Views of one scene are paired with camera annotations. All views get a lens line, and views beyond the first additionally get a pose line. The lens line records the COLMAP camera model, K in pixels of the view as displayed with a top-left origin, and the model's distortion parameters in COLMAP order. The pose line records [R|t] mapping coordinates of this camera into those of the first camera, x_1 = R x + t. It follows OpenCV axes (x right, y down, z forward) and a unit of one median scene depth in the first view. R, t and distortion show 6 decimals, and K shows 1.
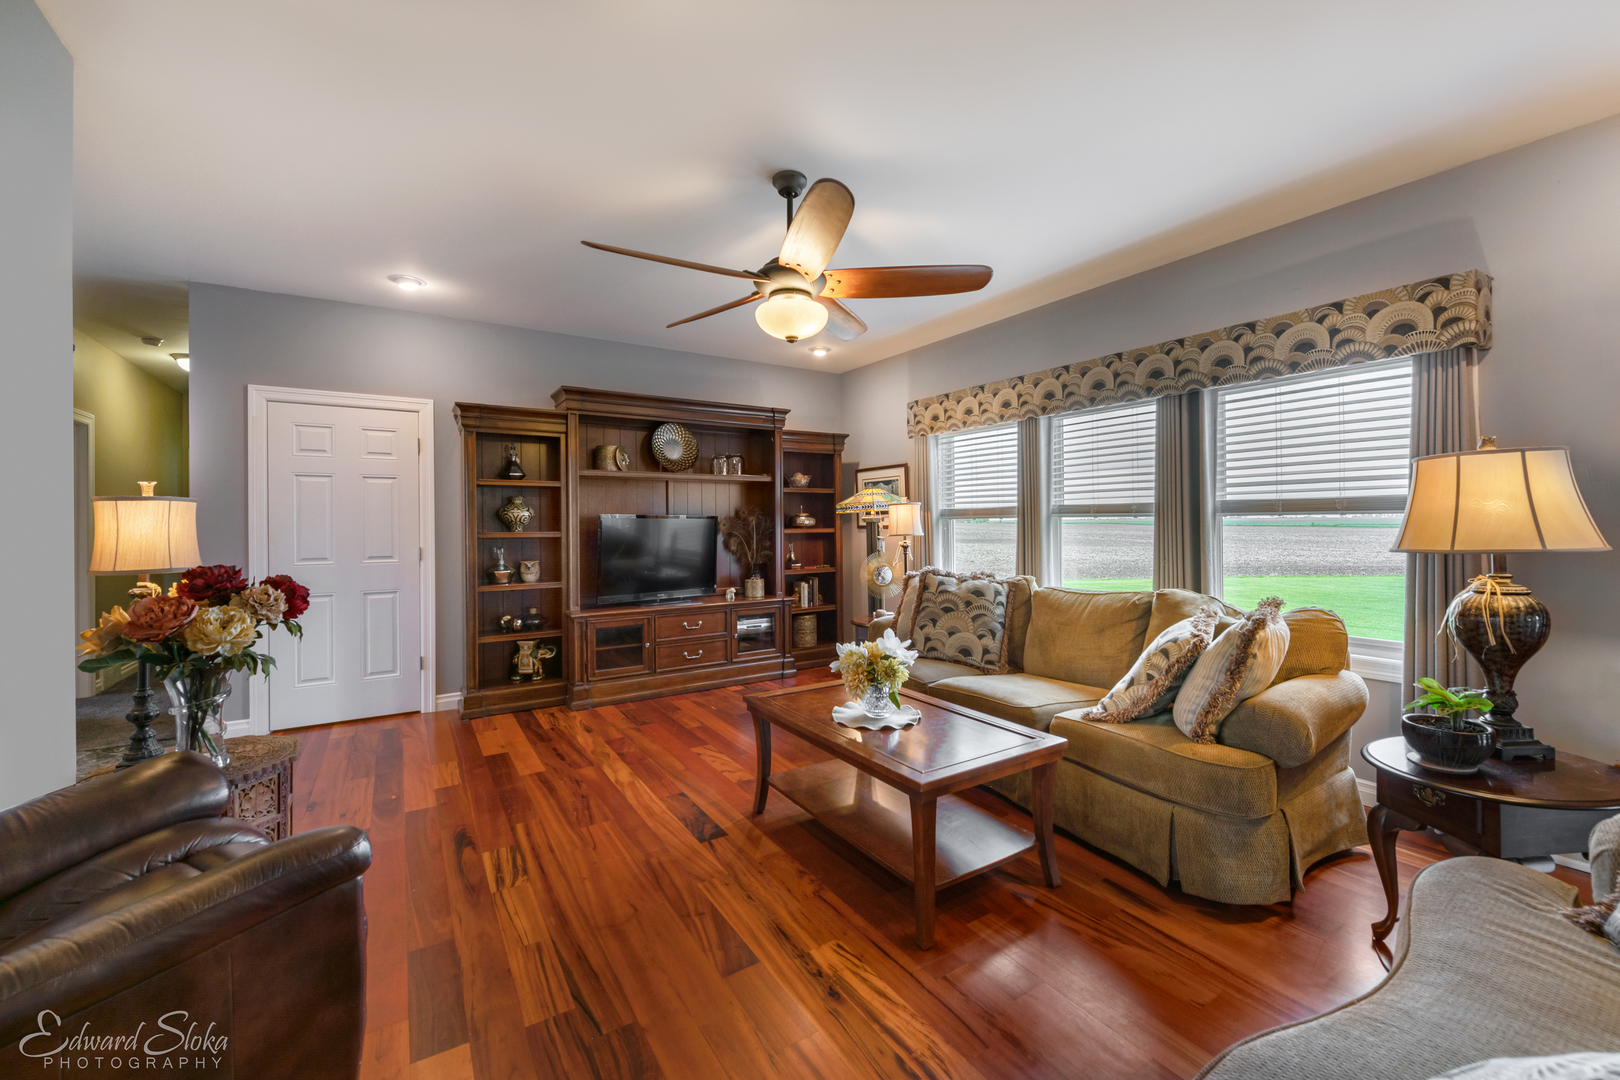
lens RADIAL K [[644.3, 0, 833.3], [0, 644.3, 527.8], [0, 0, 1]] dist [-0.017063, -0.000689]
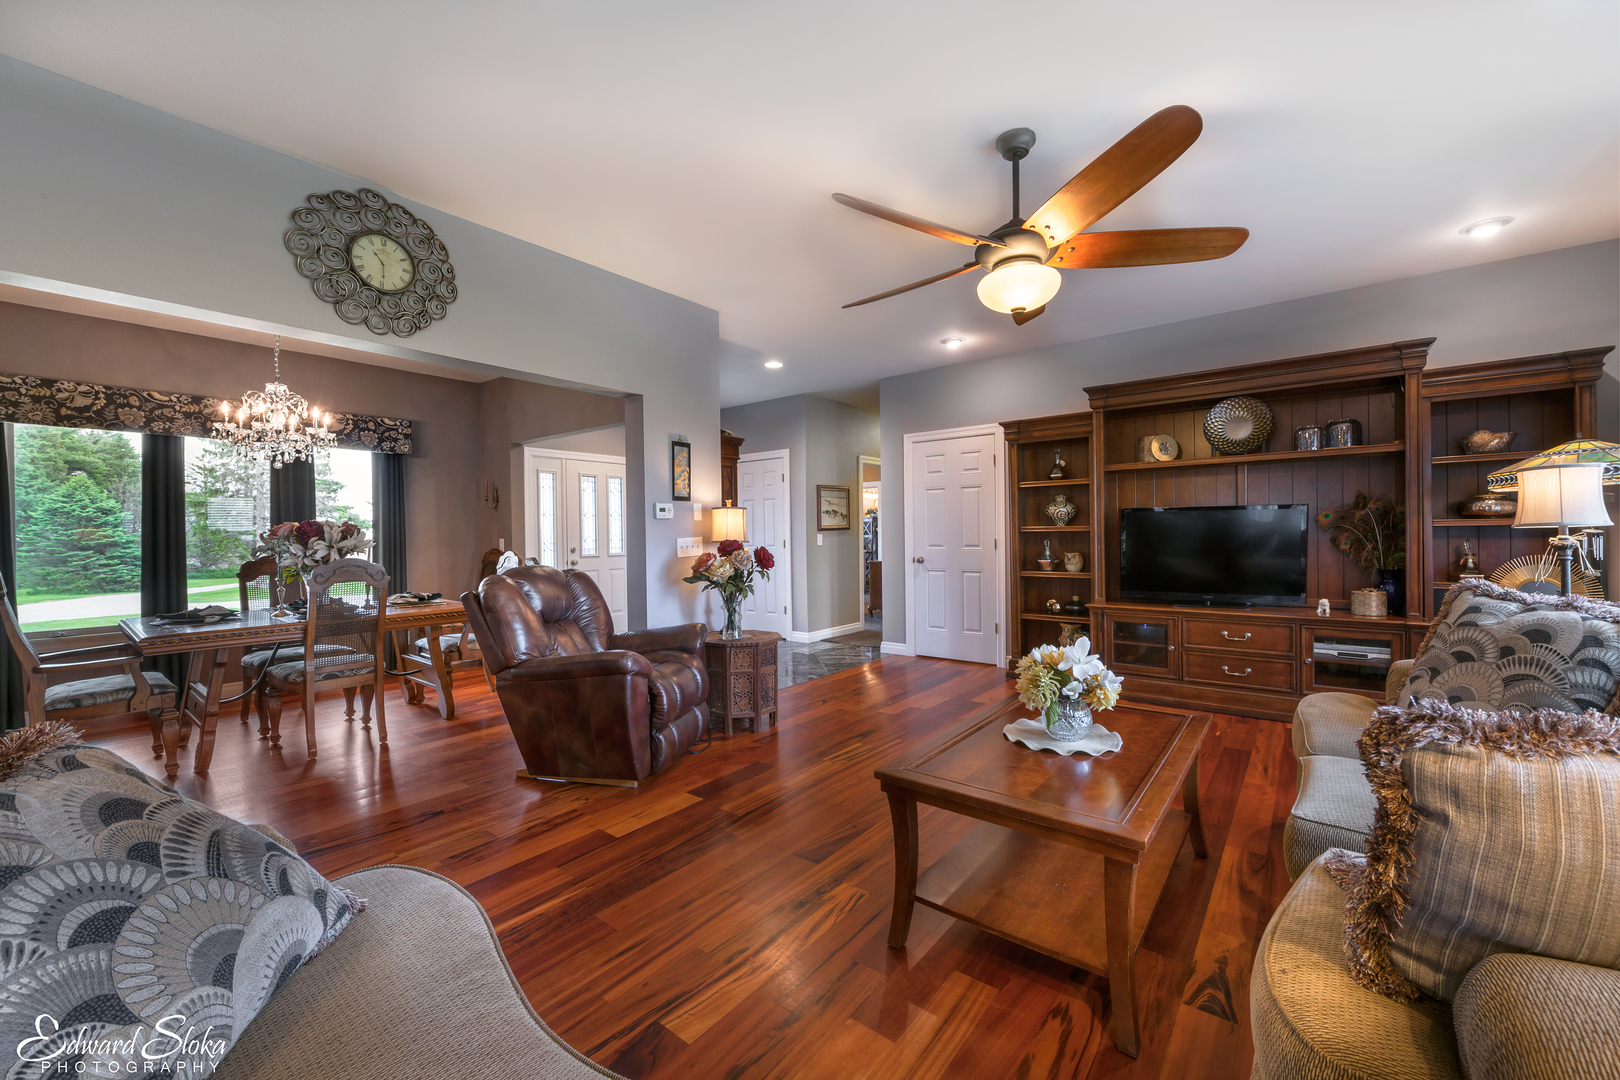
lens RADIAL K [[644.3, 0, 831.2], [0, 644.3, 538.0], [0, 0, 1]] dist [-0.017063, -0.000689]
pose [[0.316797, 0.007932, -0.948460, 0.447127], [0.006596, 0.999922, 0.010565, 0.012842], [0.948470, -0.009603, 0.316720, 0.264133]]
